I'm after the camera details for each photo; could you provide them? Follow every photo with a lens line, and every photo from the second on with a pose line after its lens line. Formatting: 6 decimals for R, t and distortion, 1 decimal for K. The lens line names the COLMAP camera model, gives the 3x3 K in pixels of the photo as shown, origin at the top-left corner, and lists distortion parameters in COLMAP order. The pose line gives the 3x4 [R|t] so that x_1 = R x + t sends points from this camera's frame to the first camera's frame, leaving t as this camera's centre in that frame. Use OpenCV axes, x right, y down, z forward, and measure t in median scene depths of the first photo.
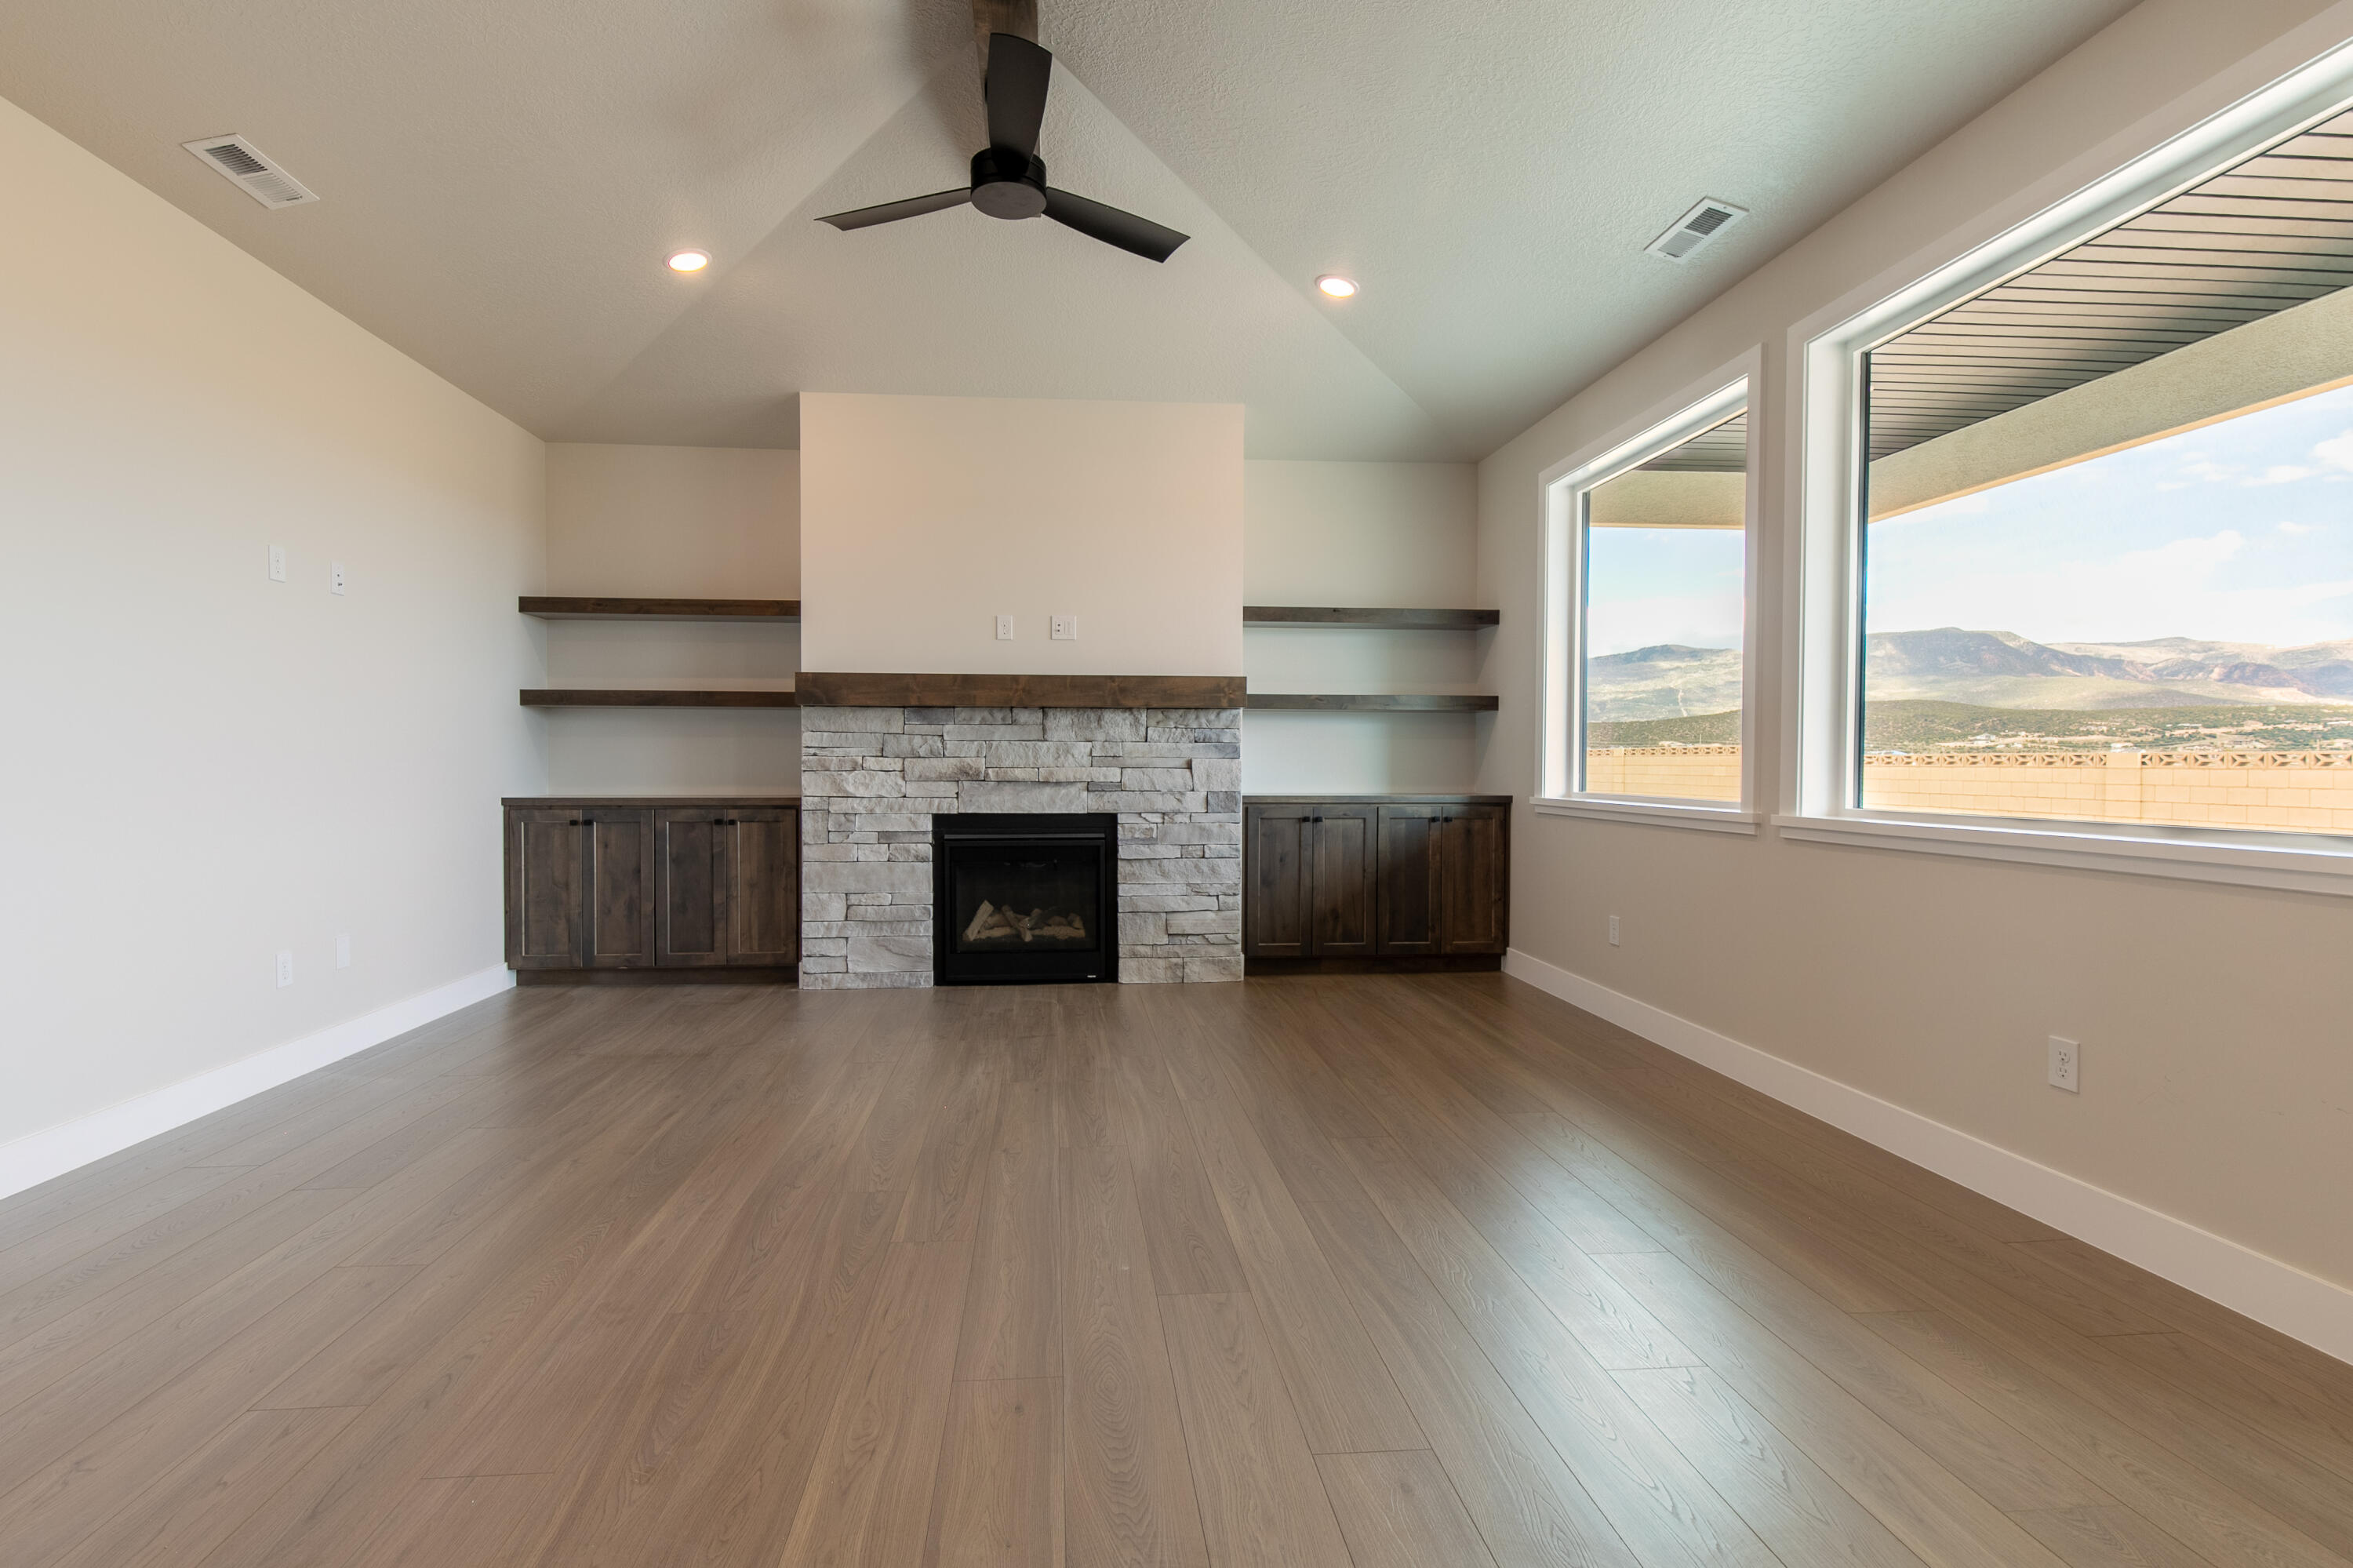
lens RADIAL K [[1081.7, 0, 1149.0], [0, 1081.7, 789.5], [0, 0, 1]] dist [0.008602, -0.001046]
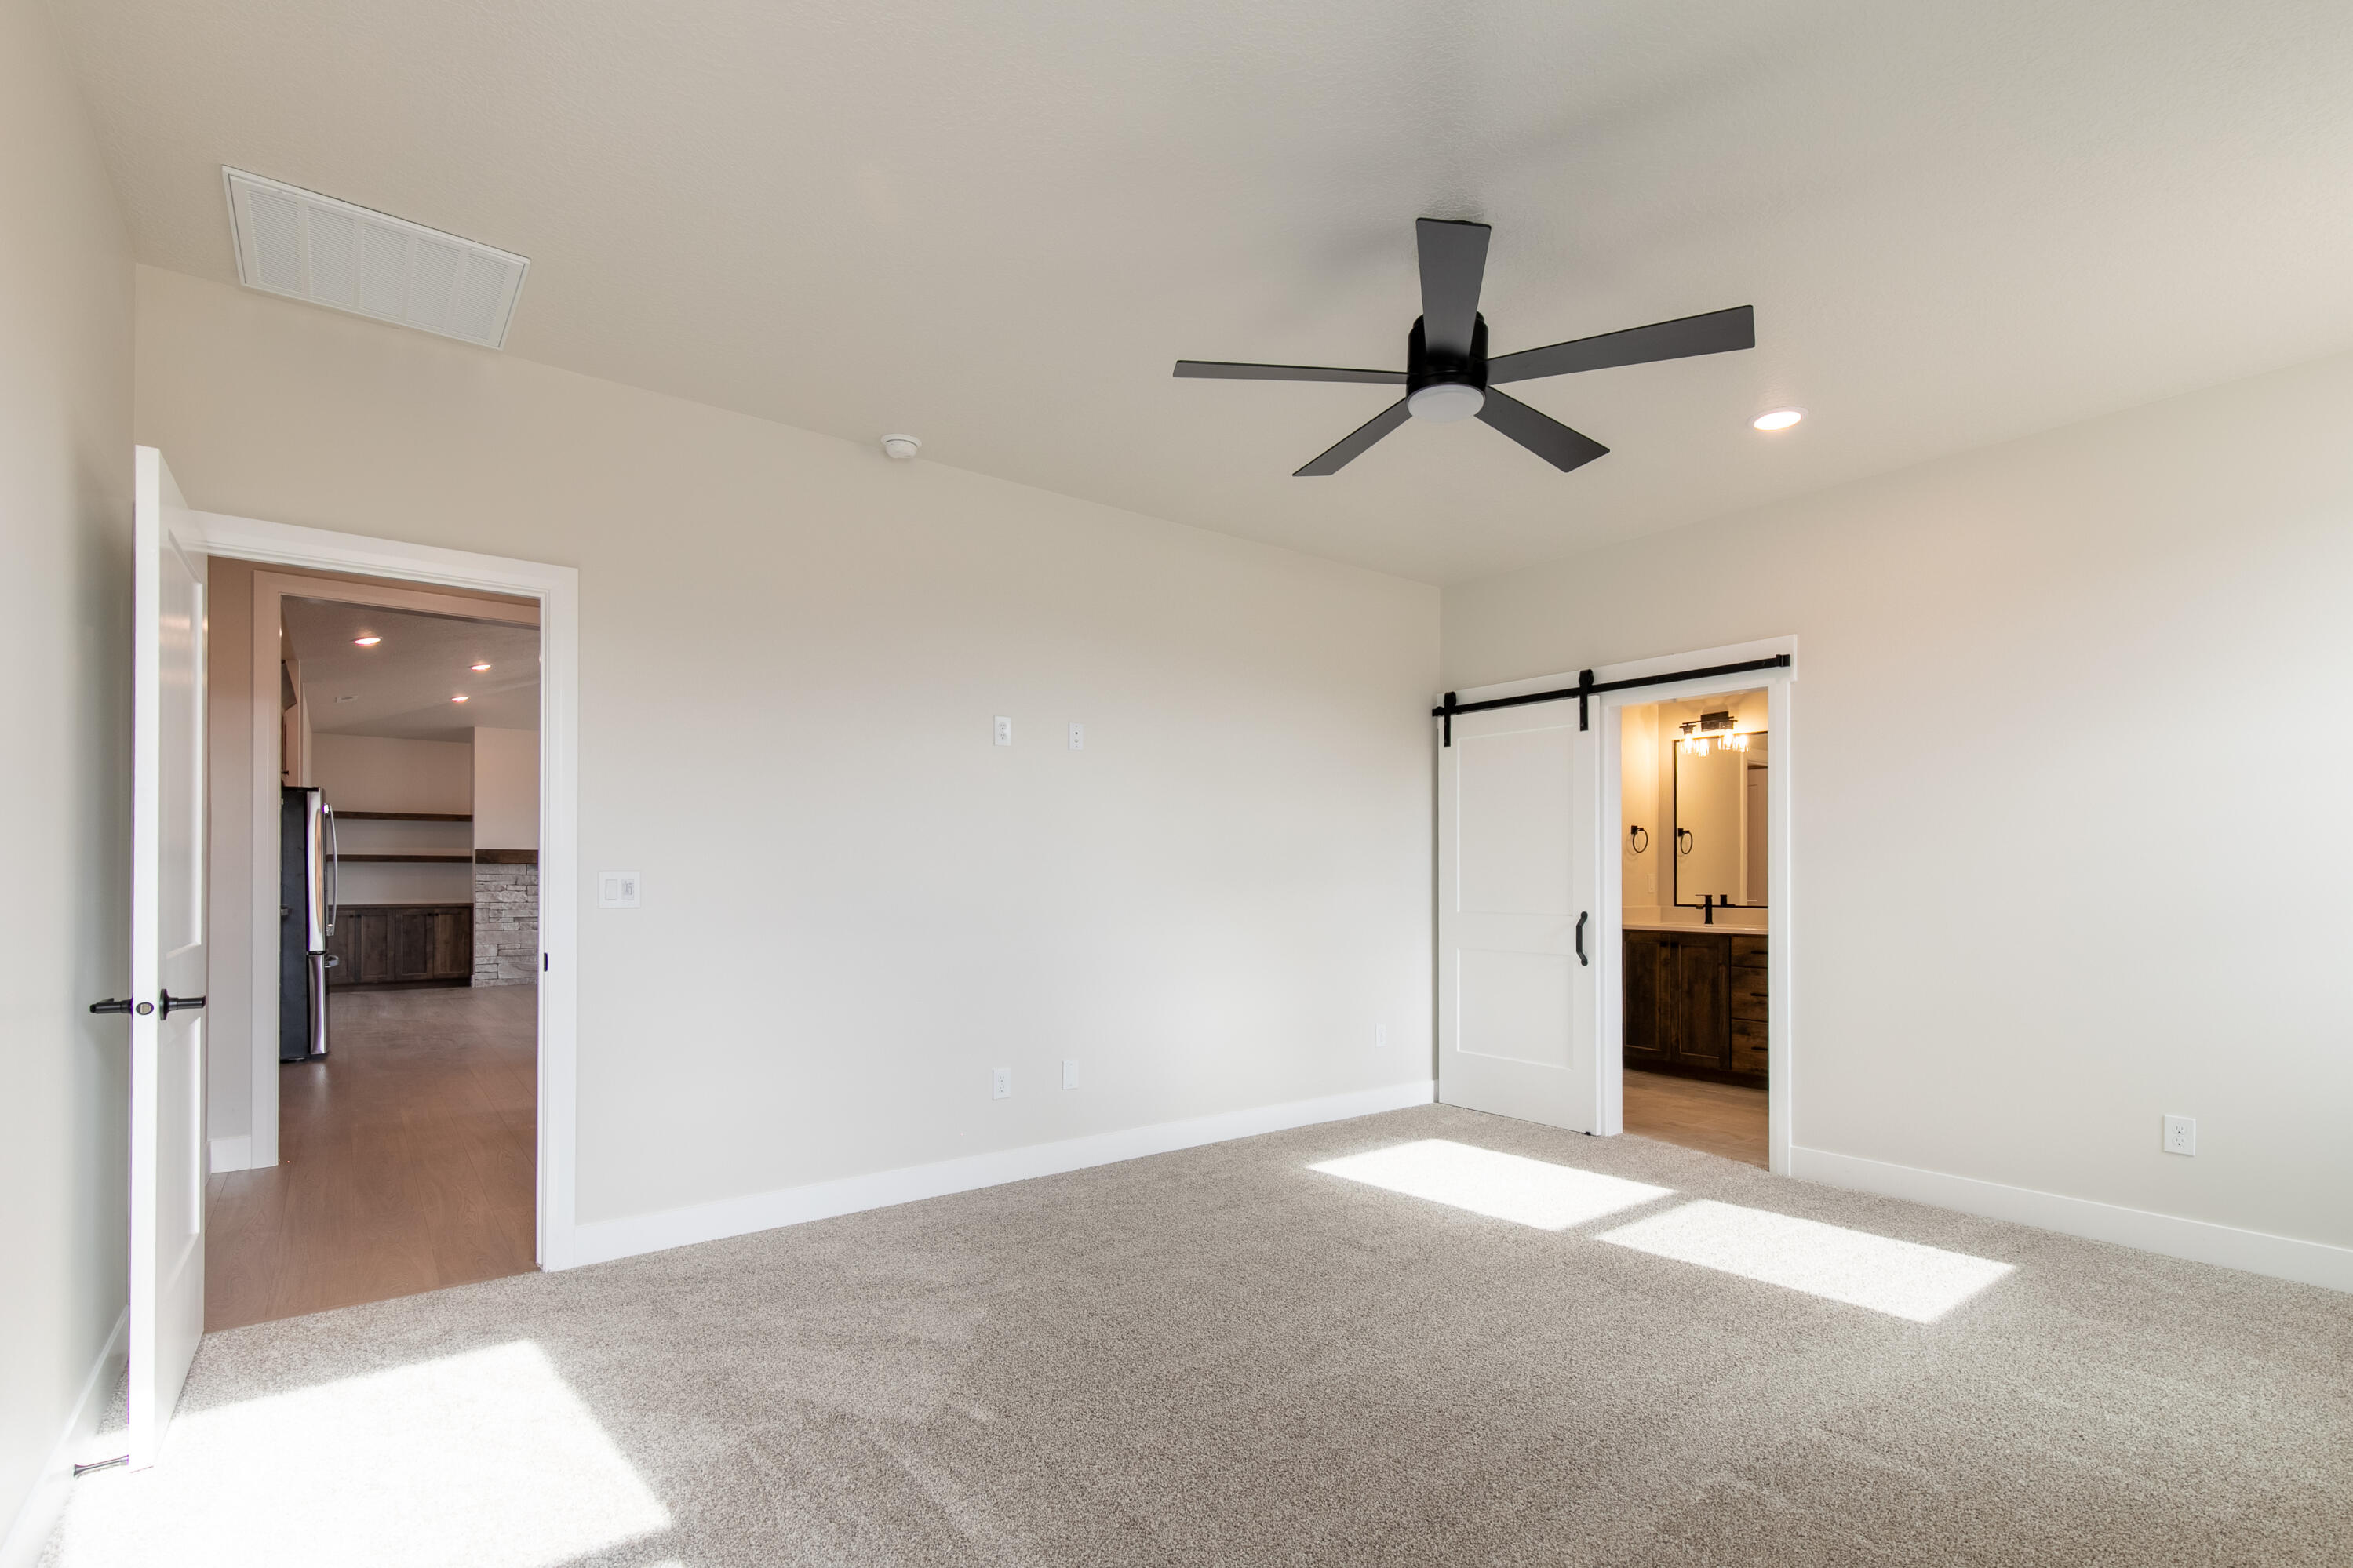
lens RADIAL K [[1081.5, 0, 1181.0], [0, 1081.5, 868.4], [0, 0, 1]] dist [0.008602, -0.001046]
pose [[0.842172, -0.000109, 0.539209, -0.298656], [0.017298, 0.999491, -0.026815, 0.021255], [-0.538932, 0.031910, 0.841745, -1.734639]]
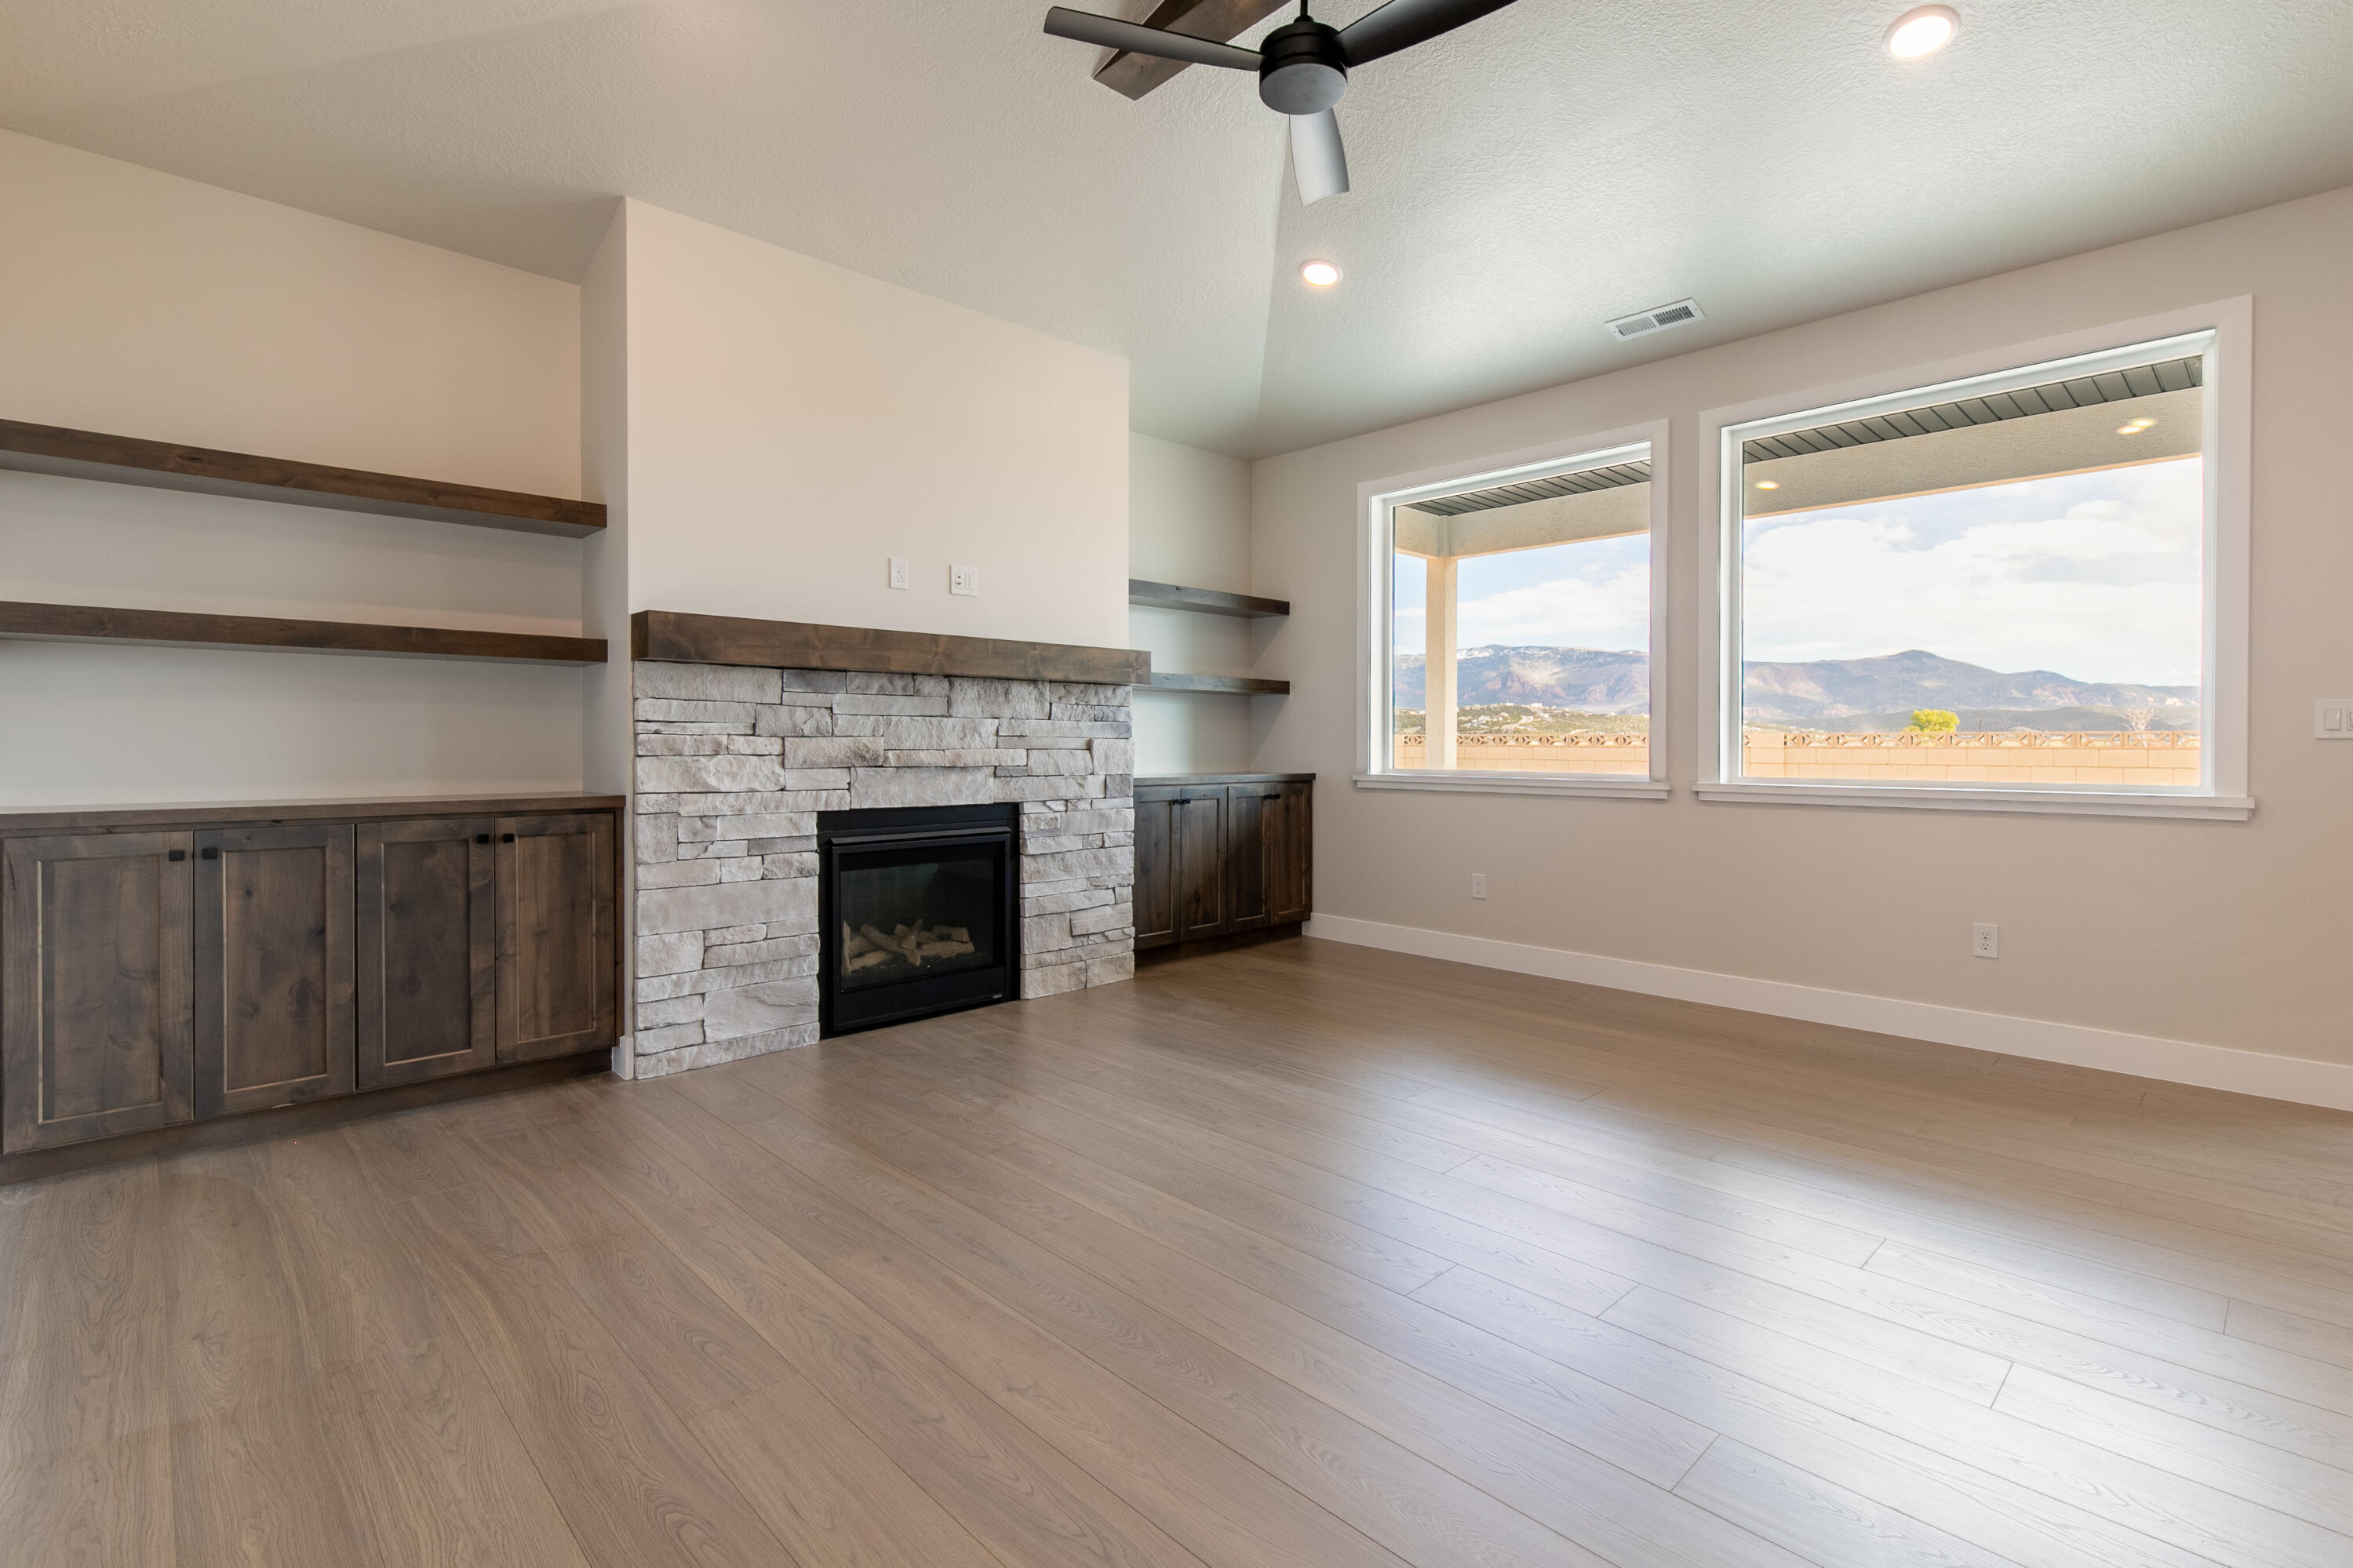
lens RADIAL K [[1081.5, 0, 1186.8], [0, 1081.5, 753.7], [0, 0, 1]] dist [0.008602, -0.001046]
pose [[0.772422, -0.007495, 0.635066, -0.479638], [0.015943, 0.999844, -0.007591, -0.007969], [-0.634910, 0.015989, 0.772421, 0.256190]]
